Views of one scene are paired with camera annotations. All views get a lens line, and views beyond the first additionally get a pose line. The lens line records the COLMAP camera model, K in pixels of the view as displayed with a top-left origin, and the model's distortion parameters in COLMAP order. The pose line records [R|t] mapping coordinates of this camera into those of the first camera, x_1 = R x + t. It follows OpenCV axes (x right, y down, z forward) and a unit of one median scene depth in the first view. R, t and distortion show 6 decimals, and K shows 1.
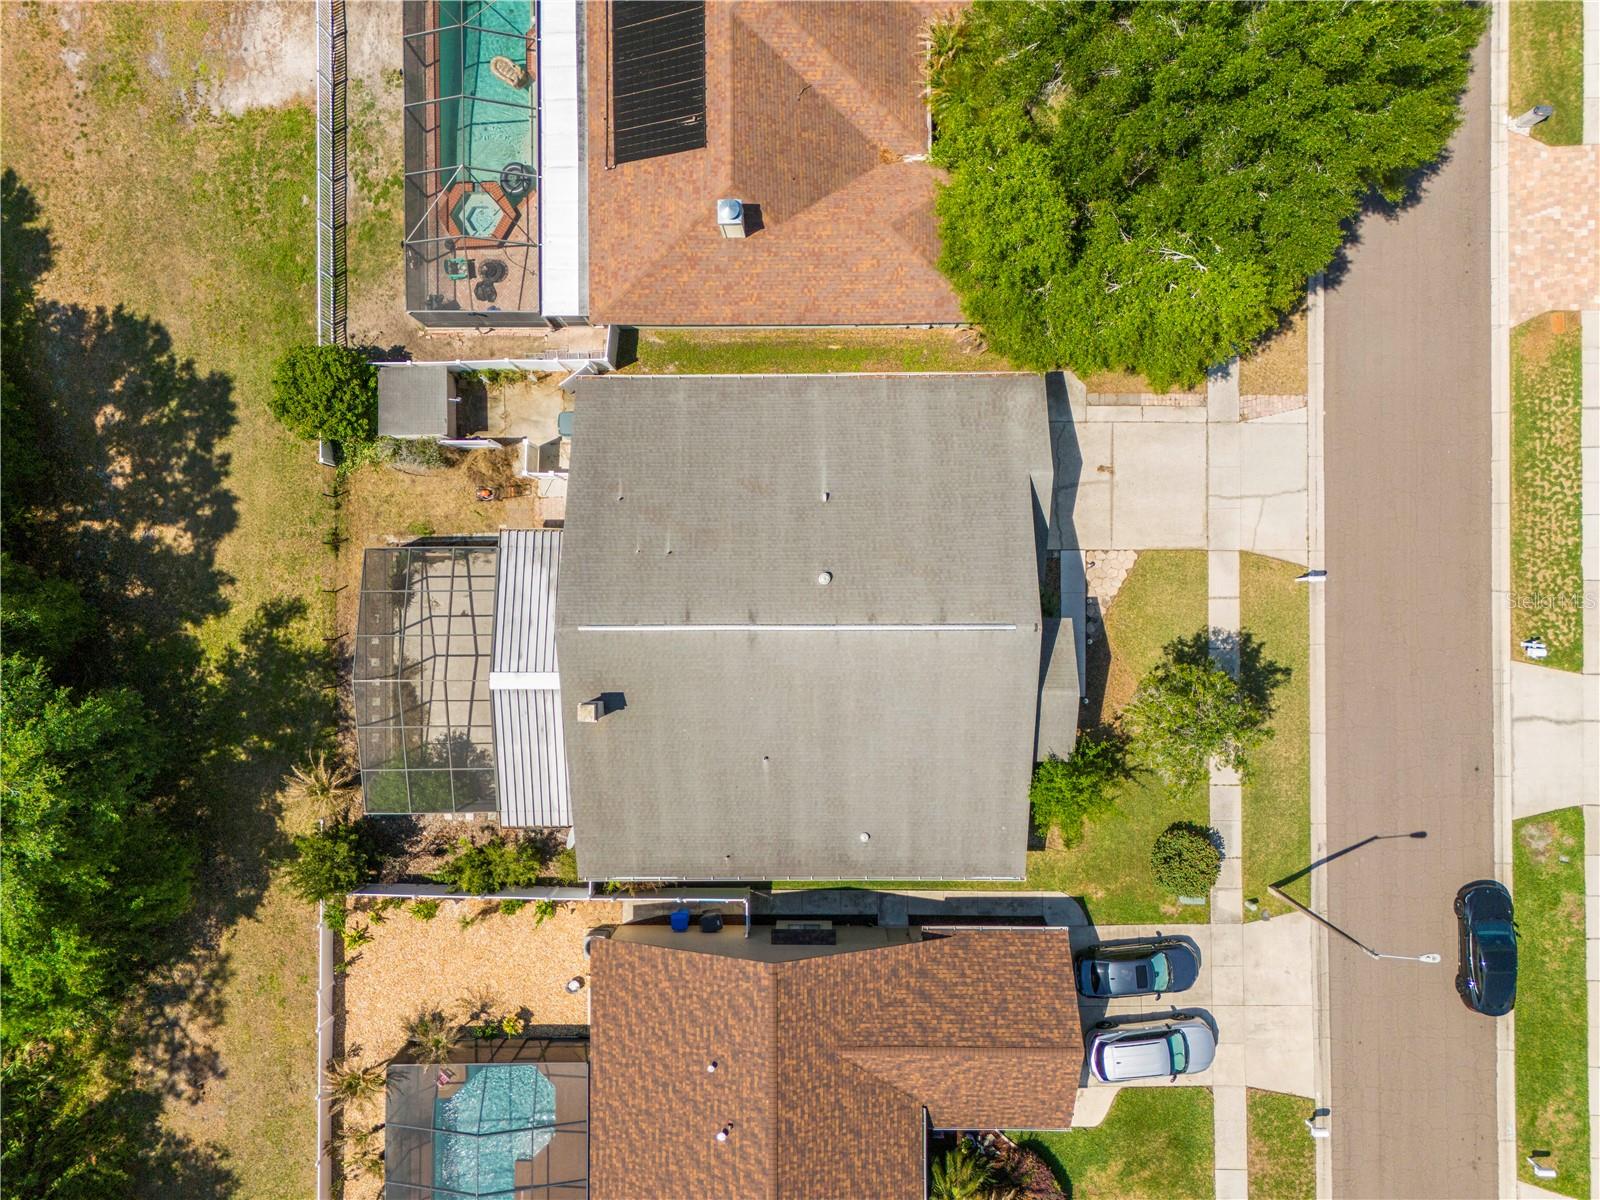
lens RADIAL K [[1198.8, 0, 794.5], [0, 1198.8, 600.6], [0, 0, 1]] dist [0.049728, -0.030969]
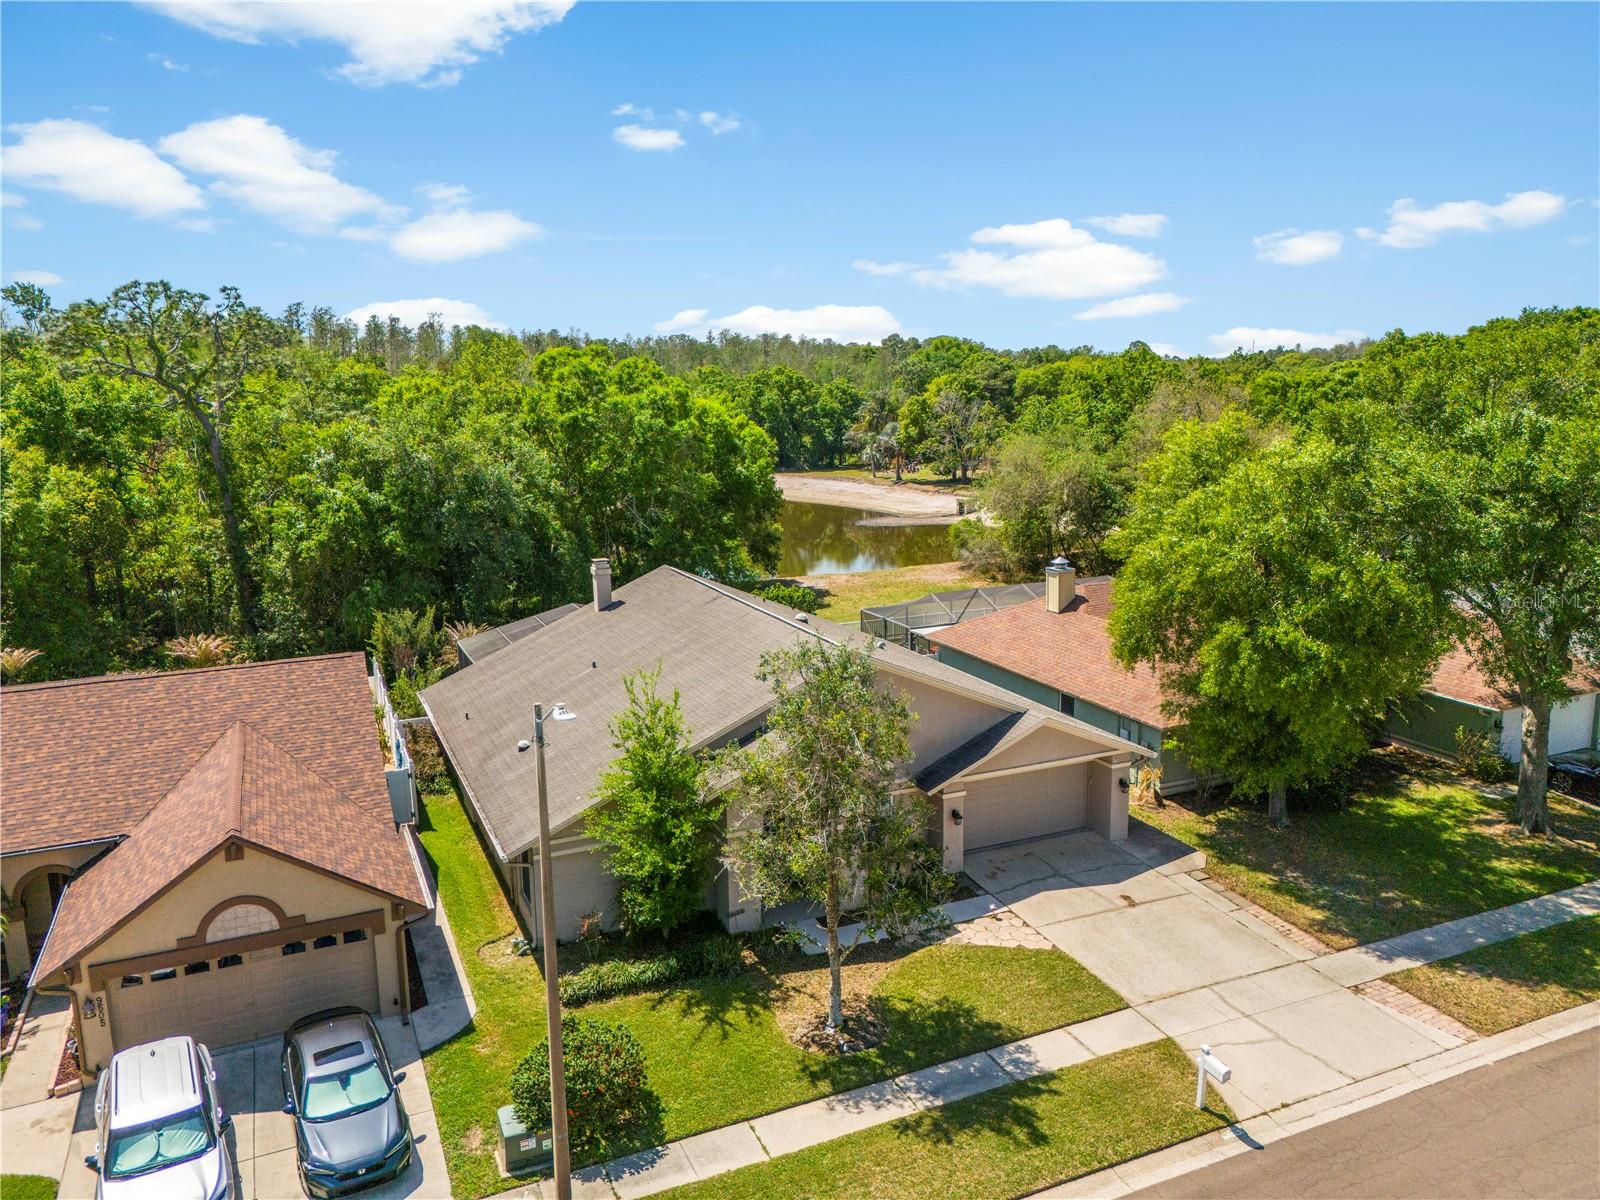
lens RADIAL K [[1170.4, 0, 798.5], [0, 1170.4, 607.3], [0, 0, 1]] dist [0.085623, -0.085275]
pose [[0.403592, 0.194699, -0.893983, 0.743100], [-0.914836, 0.100552, -0.391107, 0.302153], [0.013743, 0.975696, 0.218699, 0.693544]]
